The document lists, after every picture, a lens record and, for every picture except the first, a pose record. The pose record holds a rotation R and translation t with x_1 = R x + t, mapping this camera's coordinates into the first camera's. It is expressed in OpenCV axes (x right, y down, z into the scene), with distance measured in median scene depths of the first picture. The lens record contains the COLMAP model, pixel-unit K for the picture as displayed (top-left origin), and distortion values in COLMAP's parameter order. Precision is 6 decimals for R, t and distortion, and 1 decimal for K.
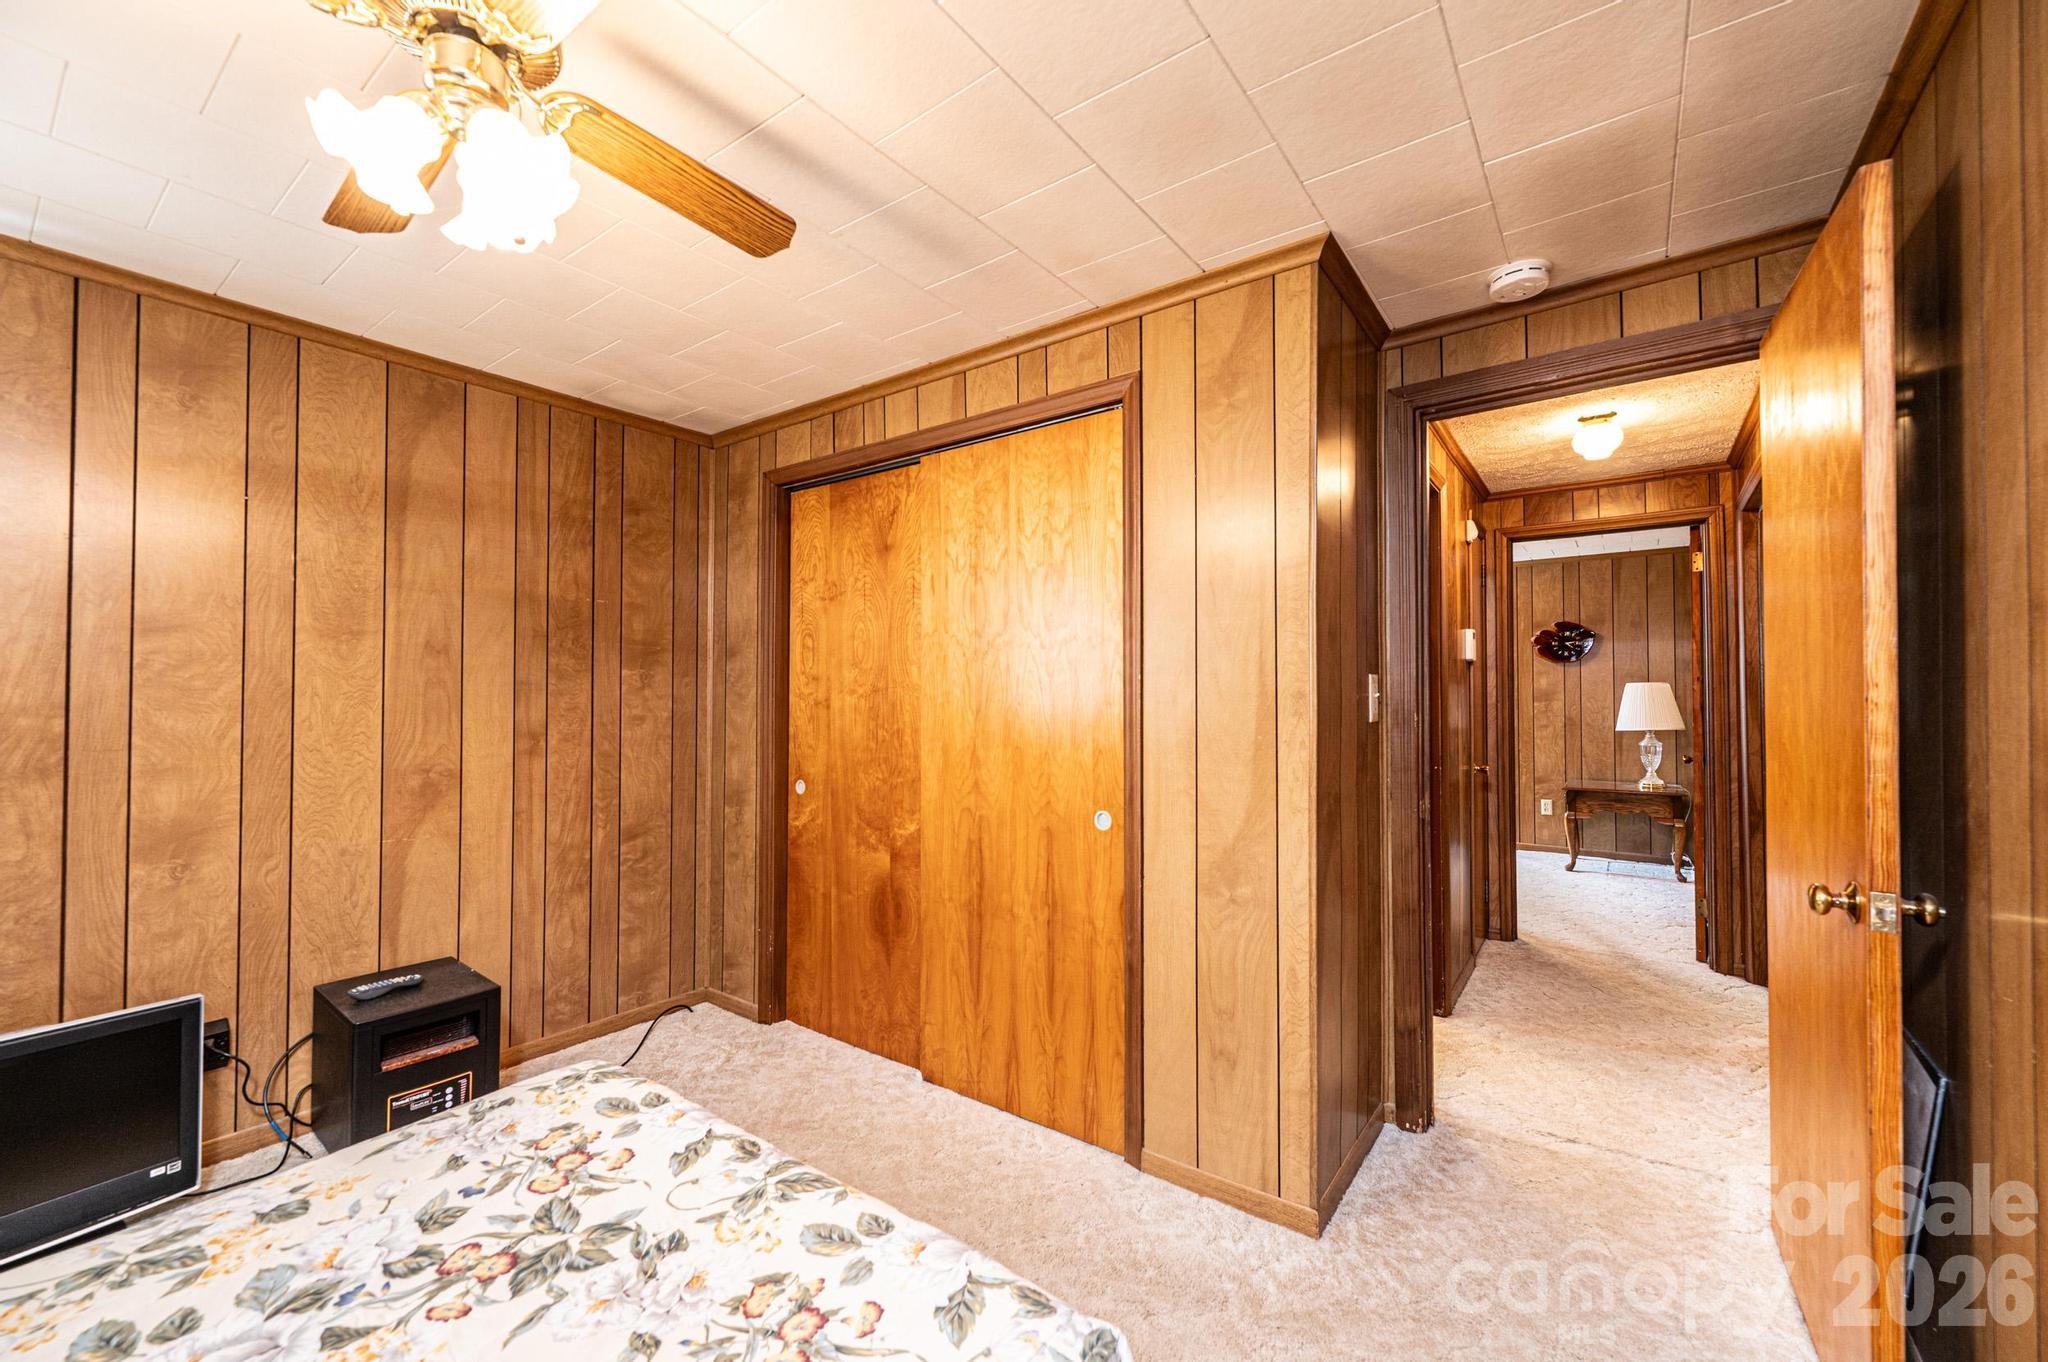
lens RADIAL K [[810.6, 0, 1021.2], [0, 810.6, 679.5], [0, 0, 1]] dist [-0.003776, 0.000549]
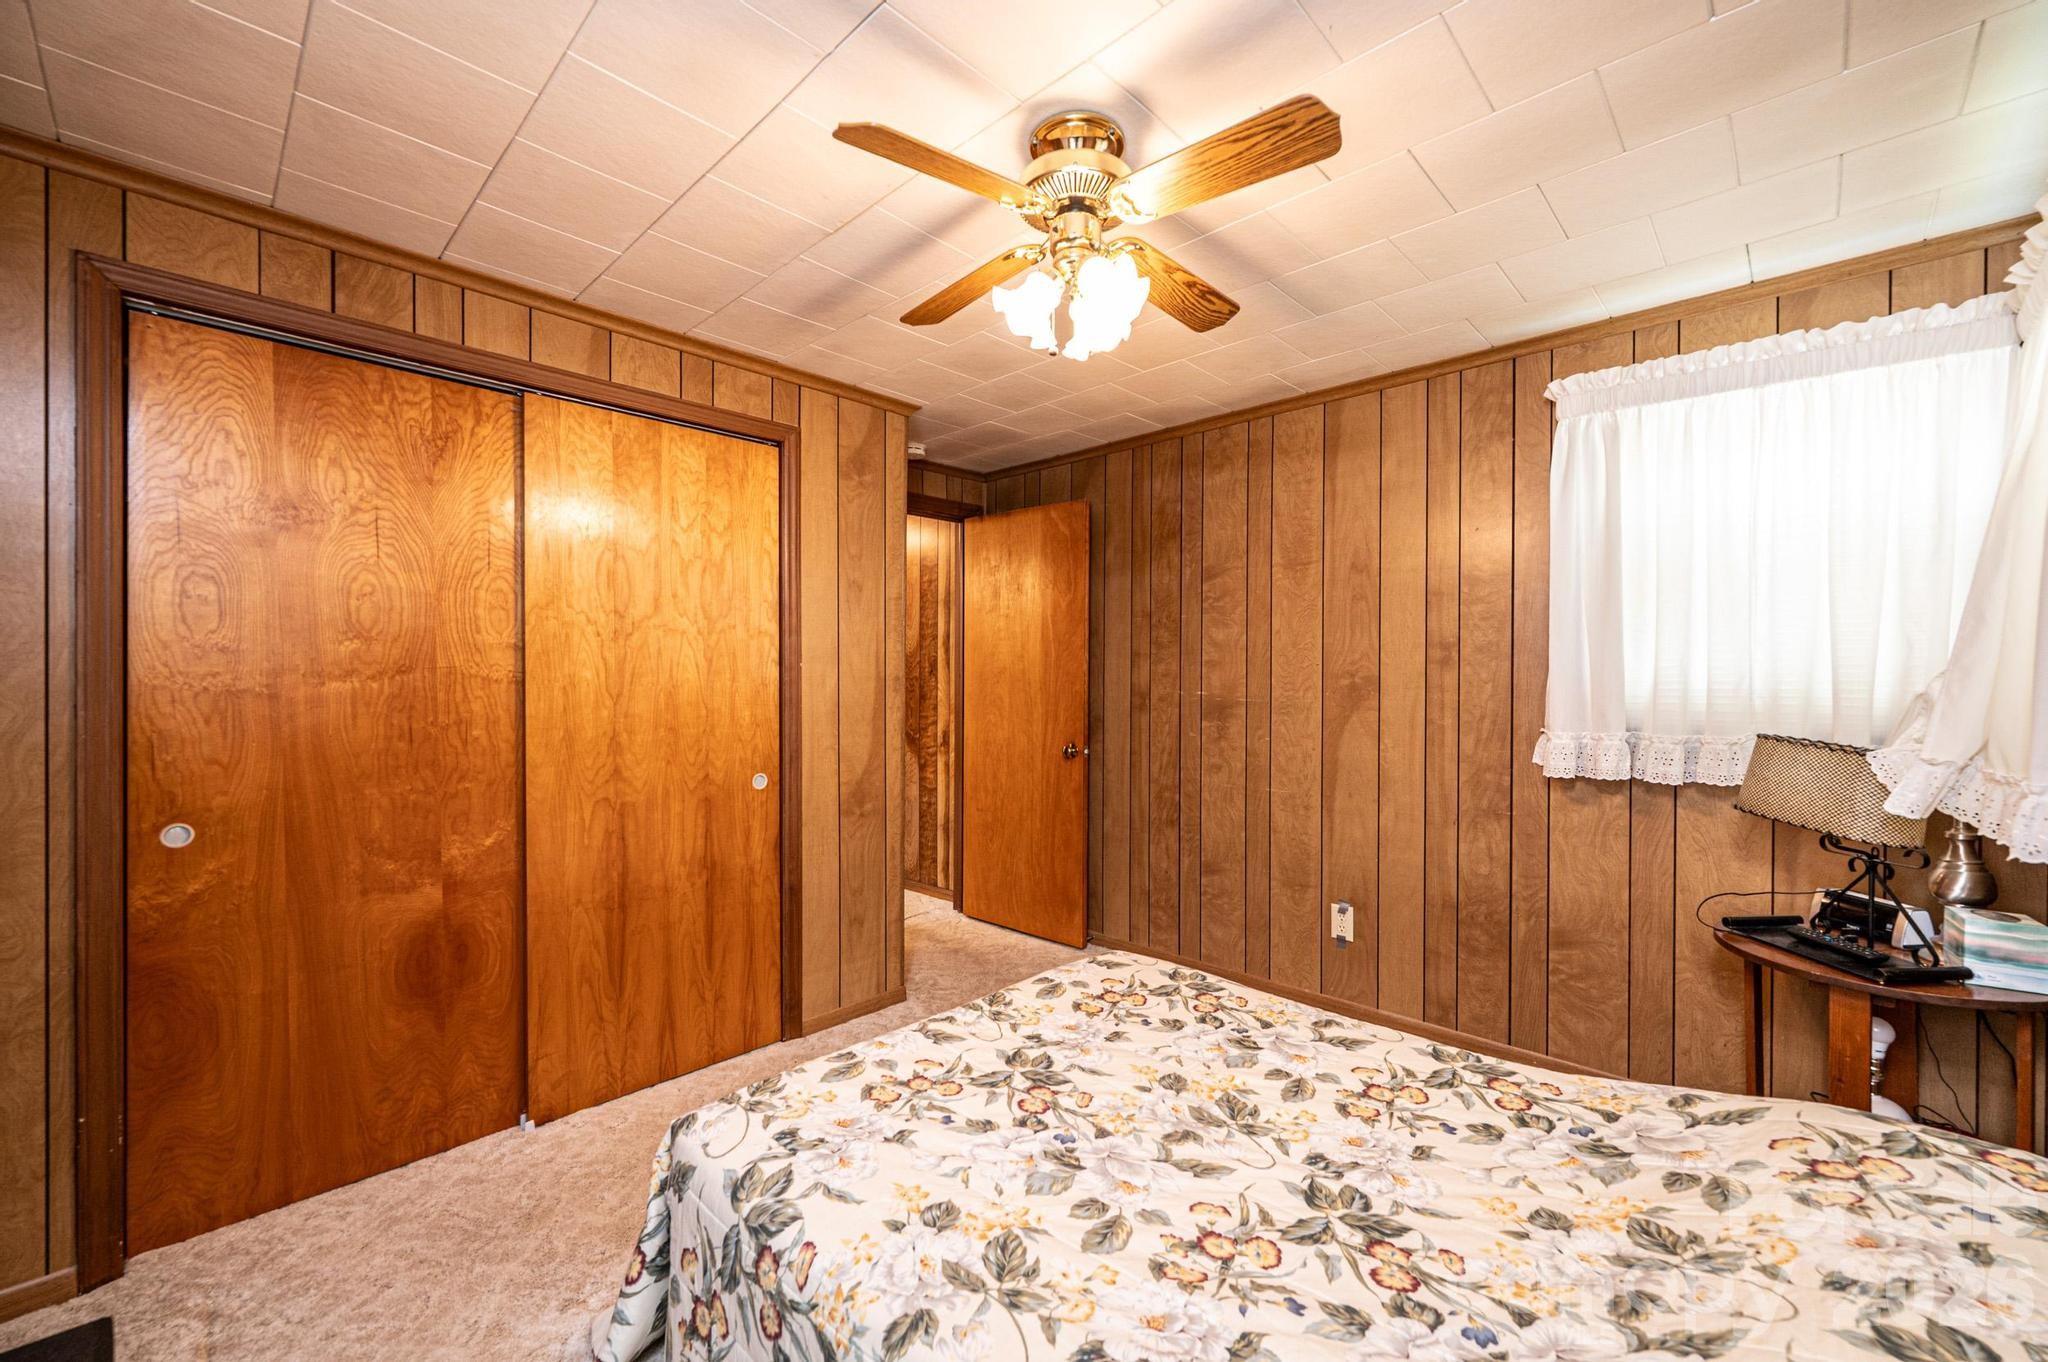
lens RADIAL K [[810.6, 0, 1025.6], [0, 810.6, 677.7], [0, 0, 1]] dist [-0.003776, 0.000549]
pose [[0.134663, 0.001429, 0.990890, -1.000183], [-0.020716, 0.999784, 0.001374, 0.008125], [-0.990675, -0.020713, 0.134663, 0.422825]]
